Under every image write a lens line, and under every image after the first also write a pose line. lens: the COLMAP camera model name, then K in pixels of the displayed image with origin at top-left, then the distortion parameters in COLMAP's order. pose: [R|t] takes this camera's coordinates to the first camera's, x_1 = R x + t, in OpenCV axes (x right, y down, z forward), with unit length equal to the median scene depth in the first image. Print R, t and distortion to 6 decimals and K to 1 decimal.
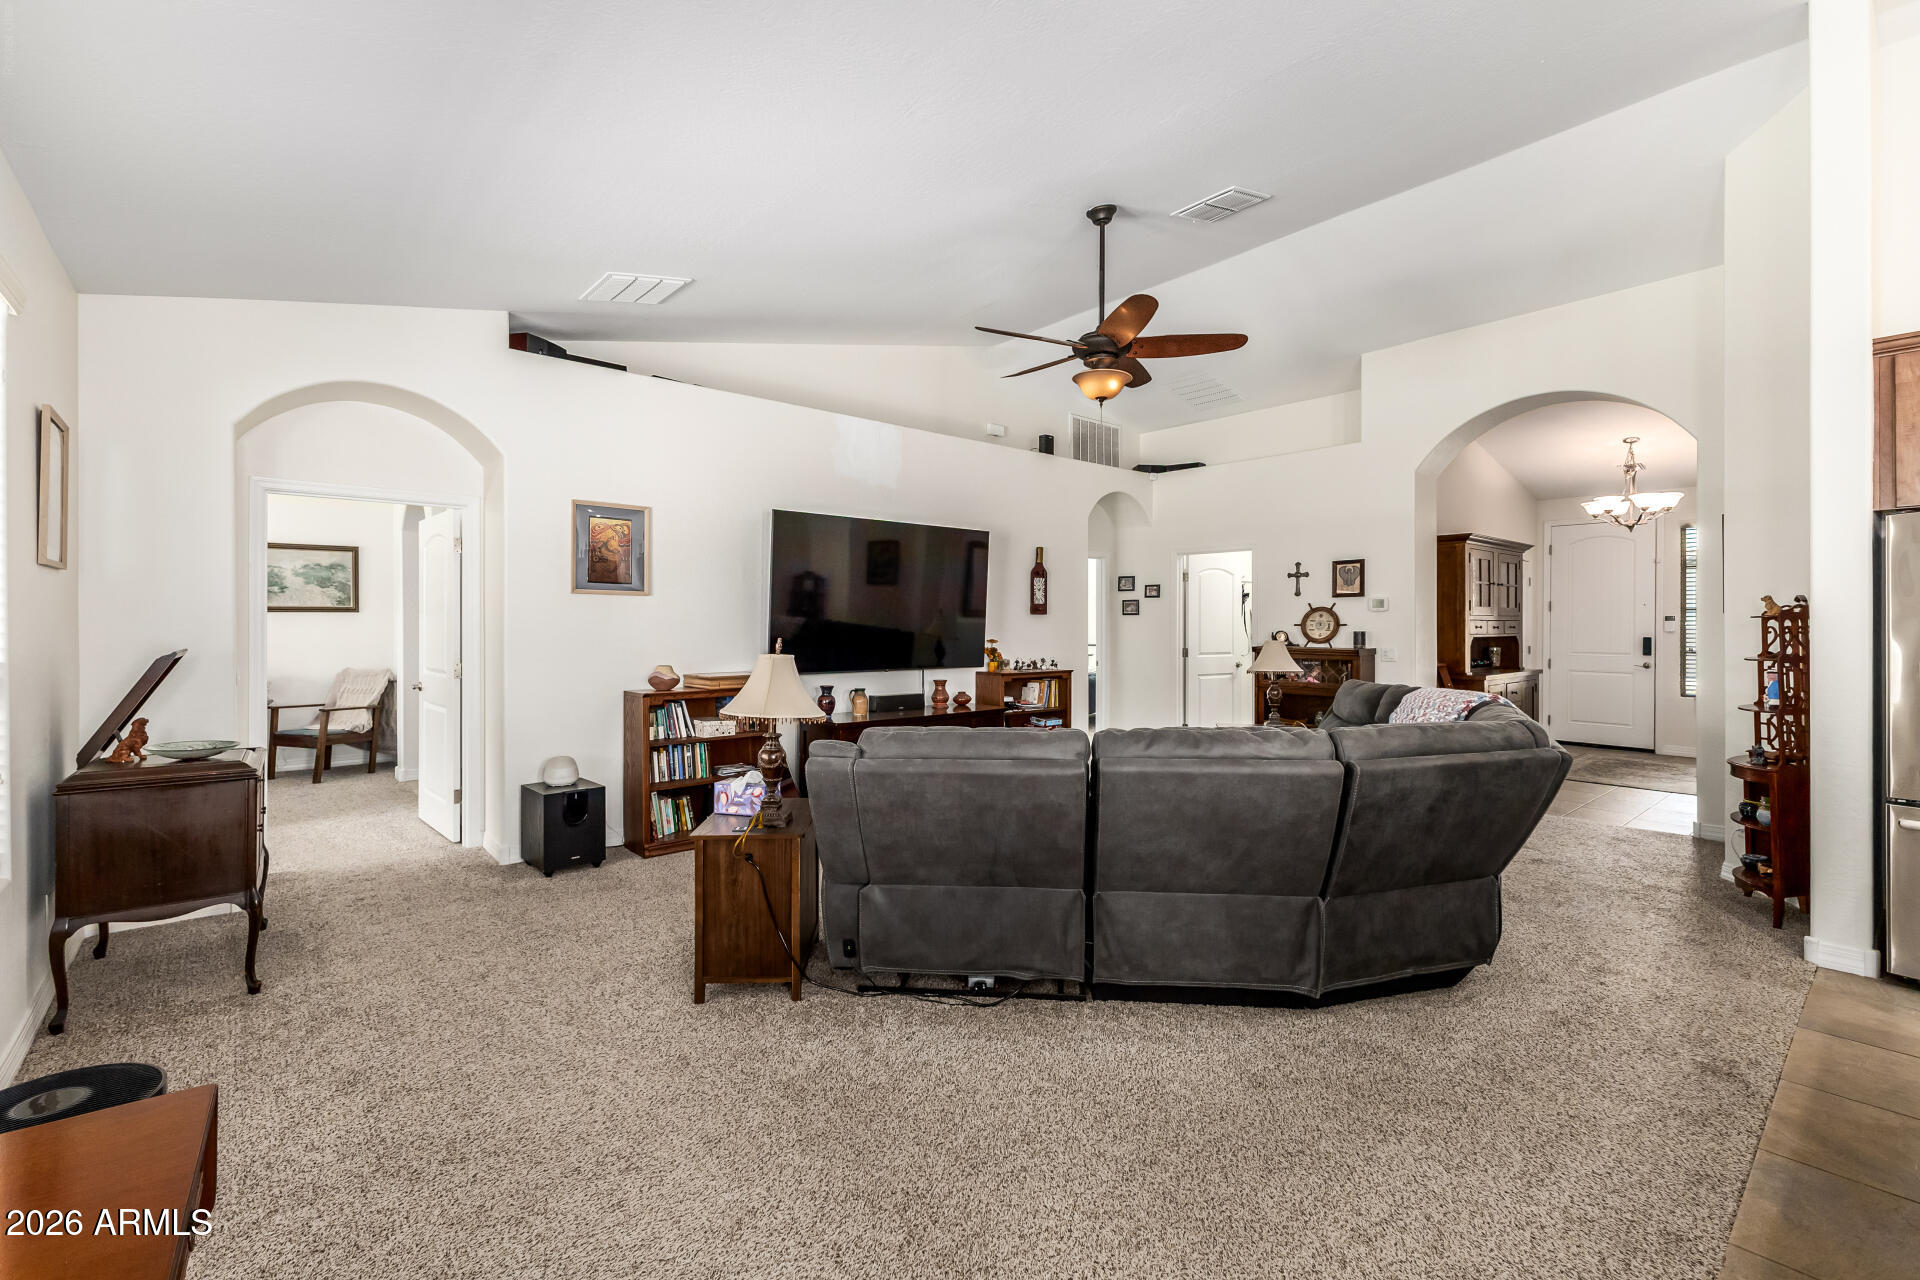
lens RADIAL K [[830.9, 0, 968.2], [0, 830.9, 628.9], [0, 0, 1]] dist [0.008386, -0.002709]
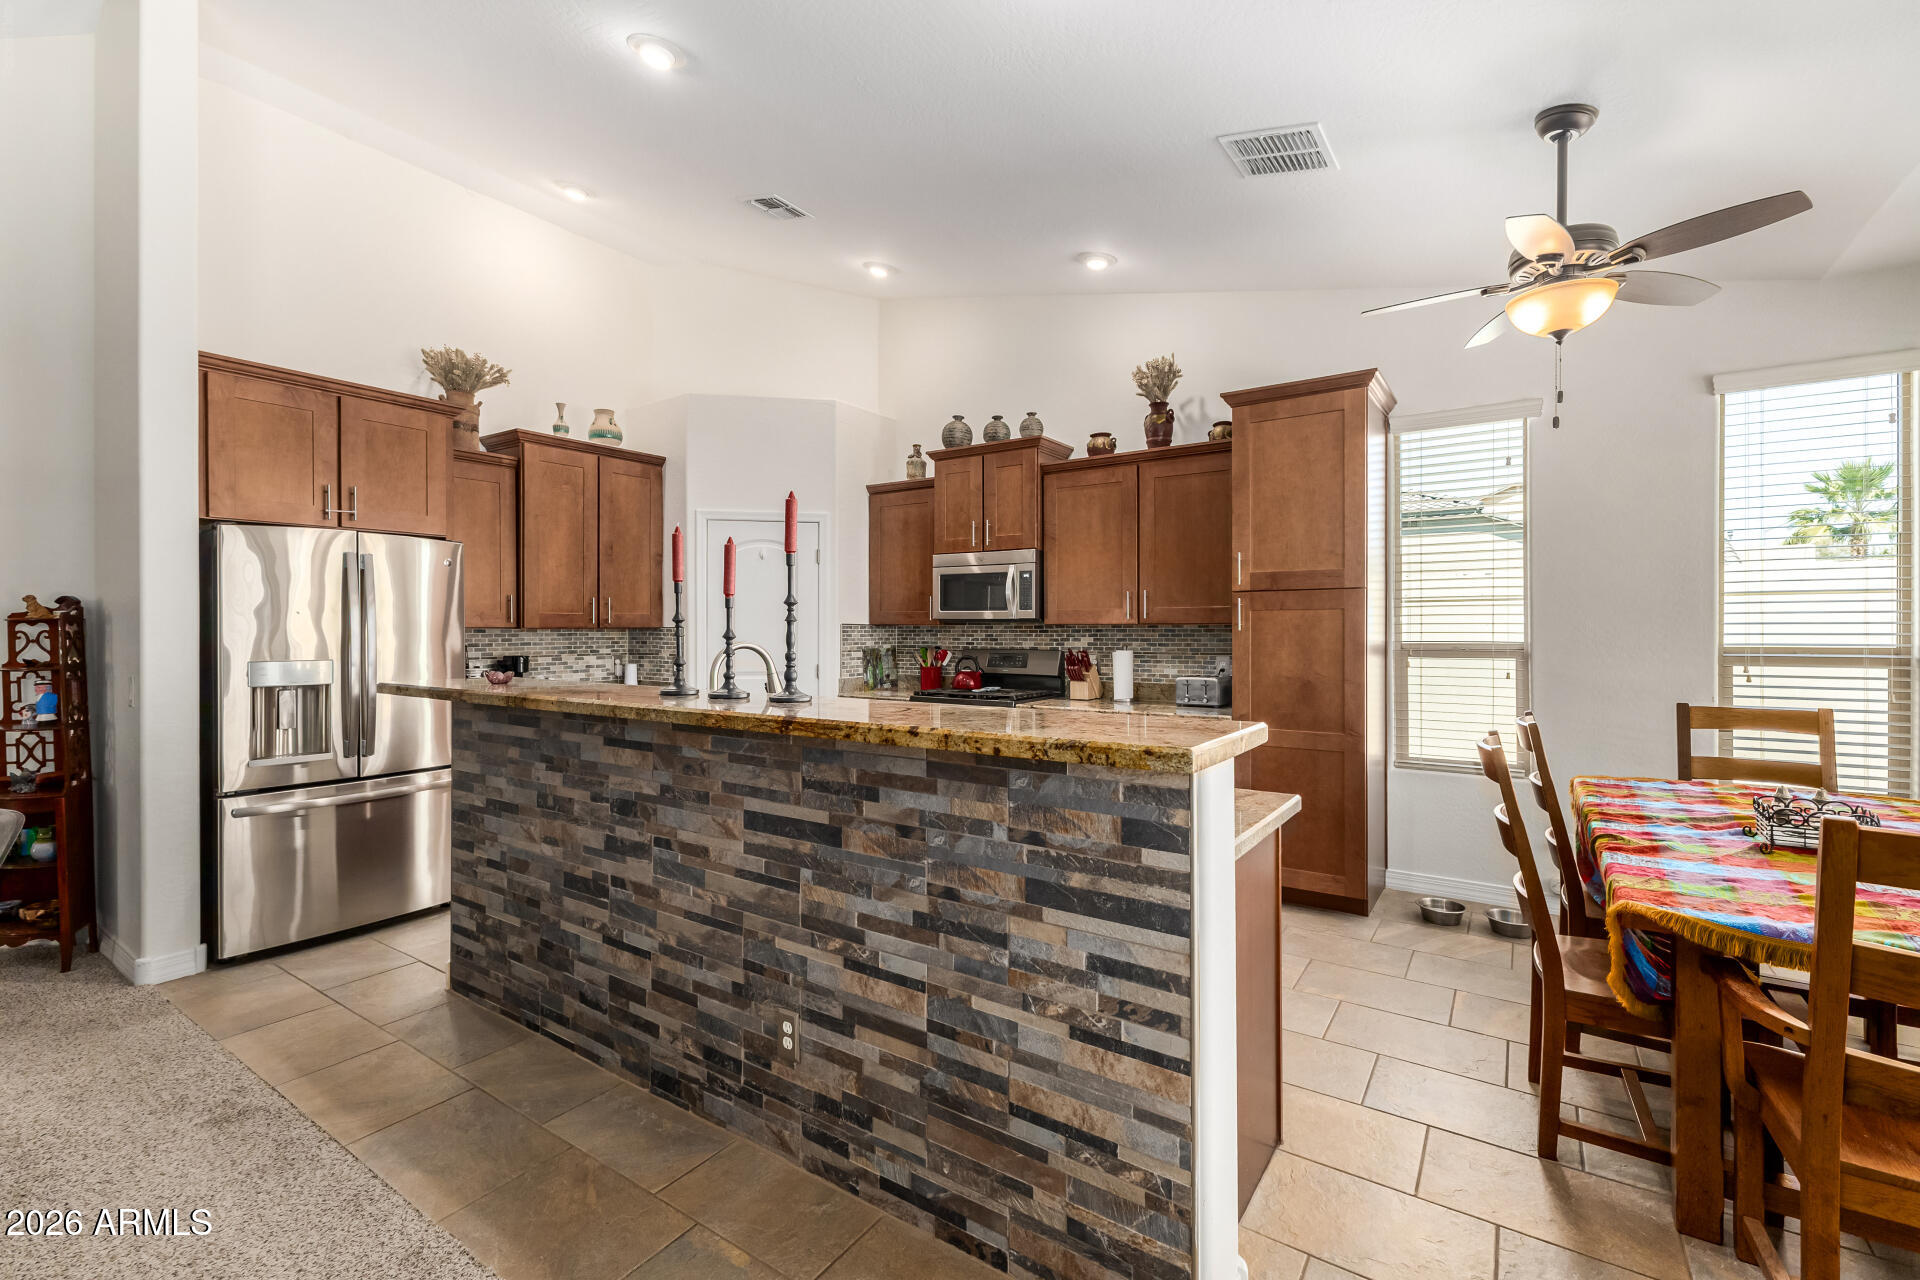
lens RADIAL K [[830.9, 0, 966.4], [0, 830.9, 632.8], [0, 0, 1]] dist [0.008386, -0.002709]
pose [[-0.253495, -0.005083, 0.967323, -0.110078], [0.004481, 0.999969, 0.006429, -0.001816], [-0.967326, 0.005964, -0.253464, 0.260638]]
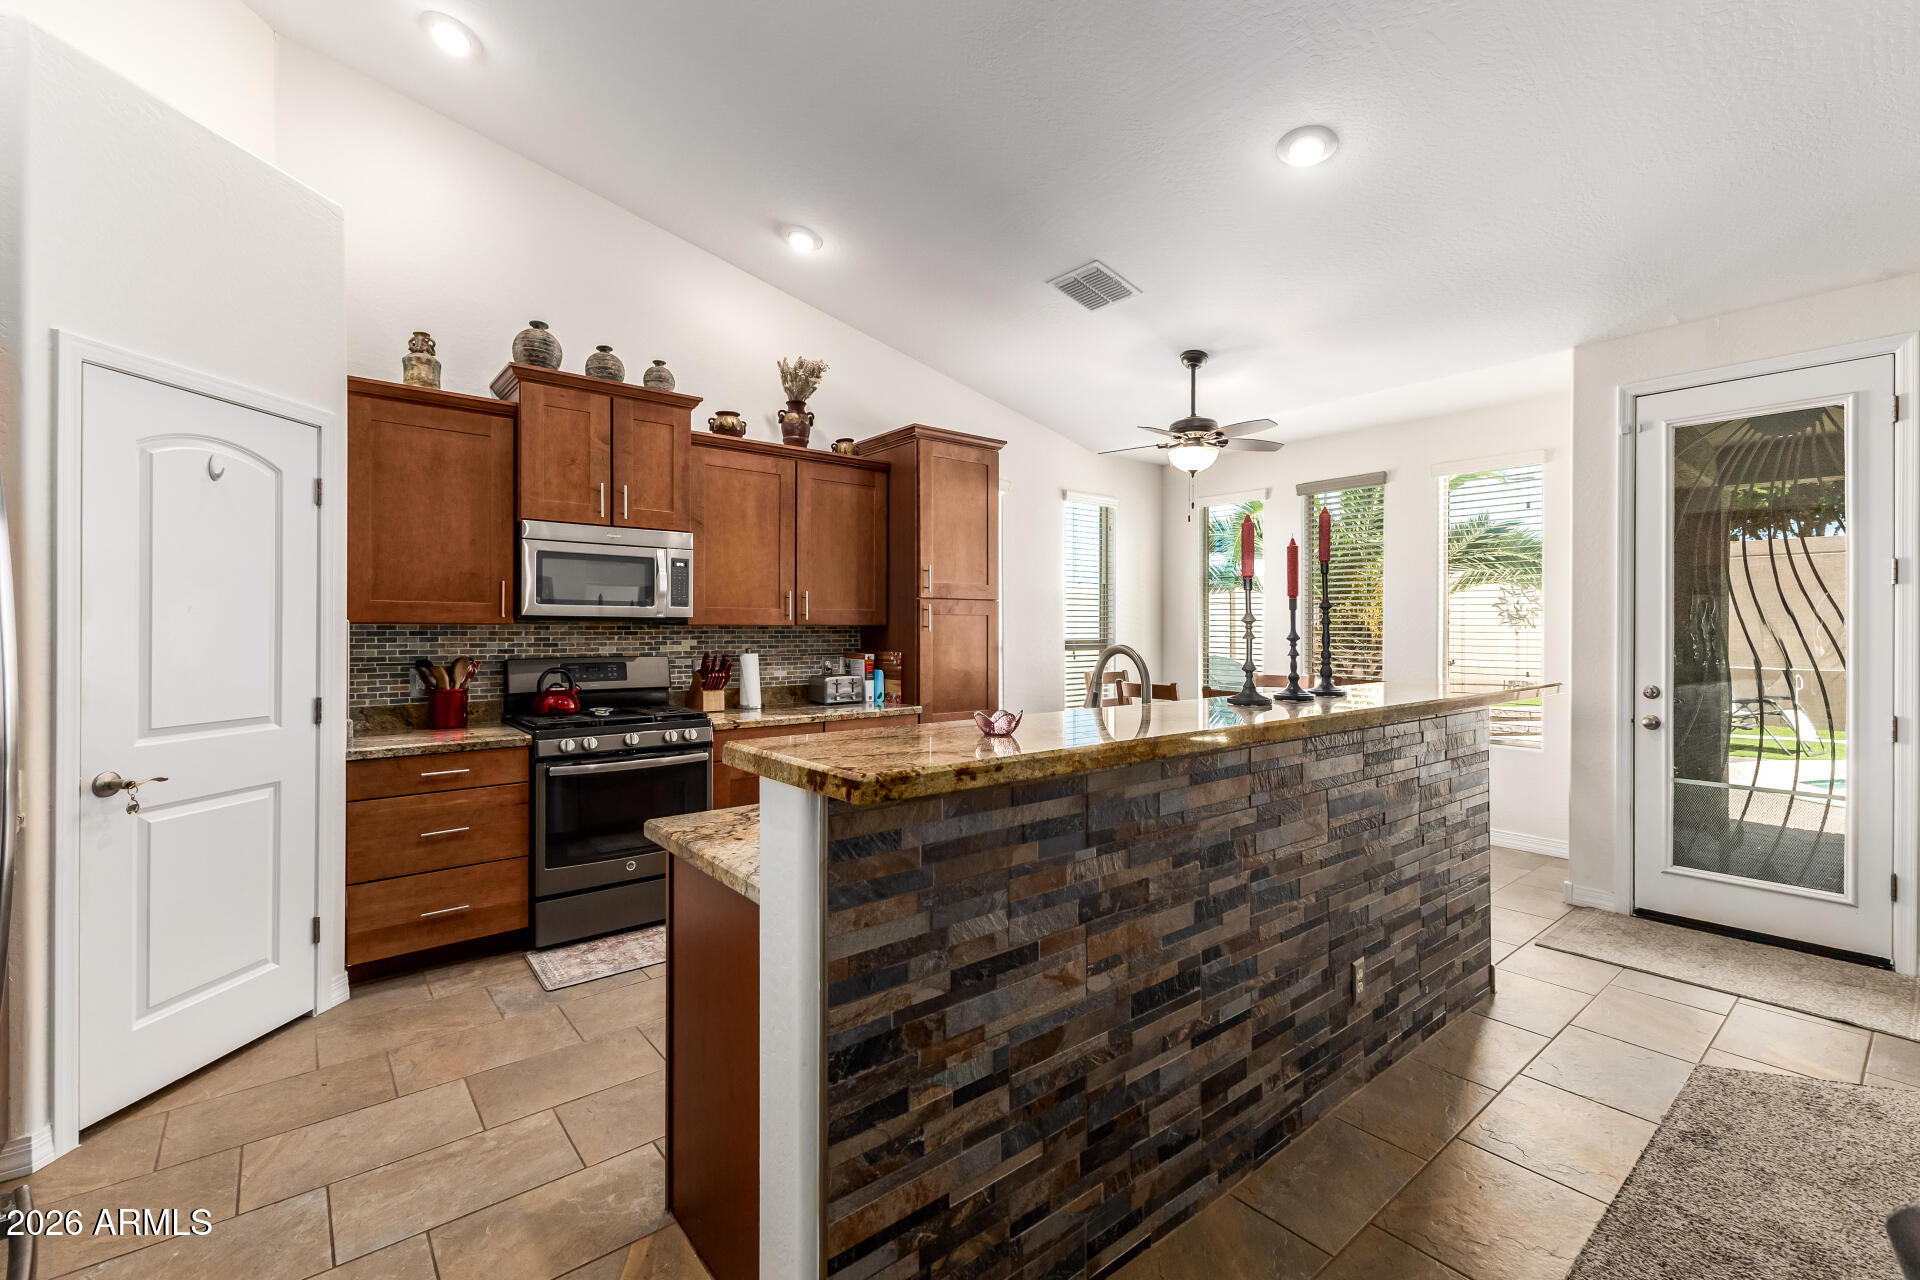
lens RADIAL K [[830.9, 0, 961.0], [0, 830.9, 628.9], [0, 0, 1]] dist [0.008386, -0.002709]
pose [[-0.999670, -0.001444, 0.025657, 0.636670], [-0.001342, 0.999991, 0.003988, -0.004930], [-0.025663, 0.003952, -0.999663, 0.807360]]
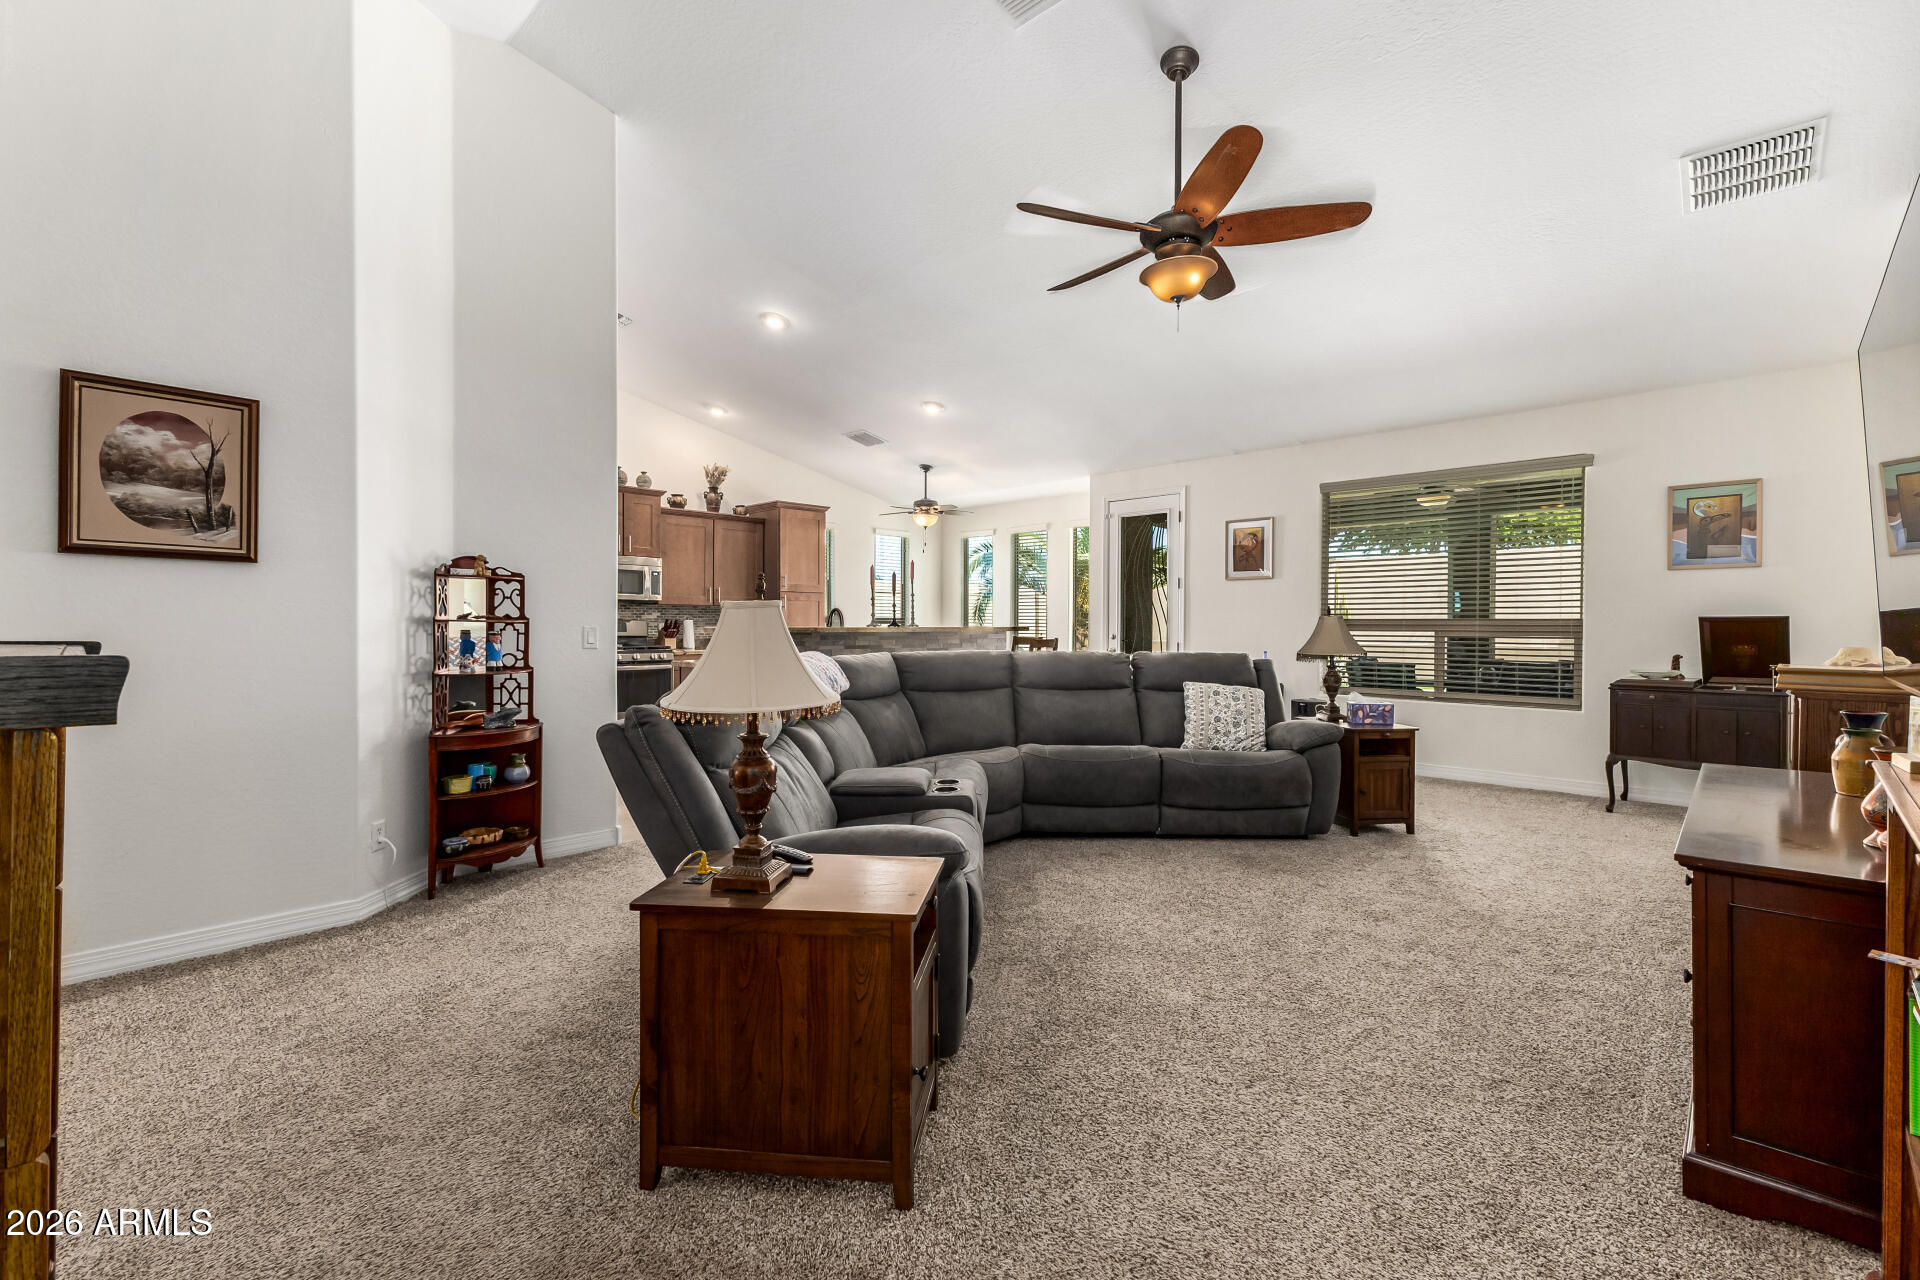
lens RADIAL K [[830.9, 0, 963.8], [0, 830.9, 629.0], [0, 0, 1]] dist [0.008386, -0.002709]
pose [[-0.996381, -0.003093, -0.084947, 0.438504], [-0.003975, 0.999940, 0.010211, 0.029207], [0.084911, 0.010512, -0.996333, 1.822750]]
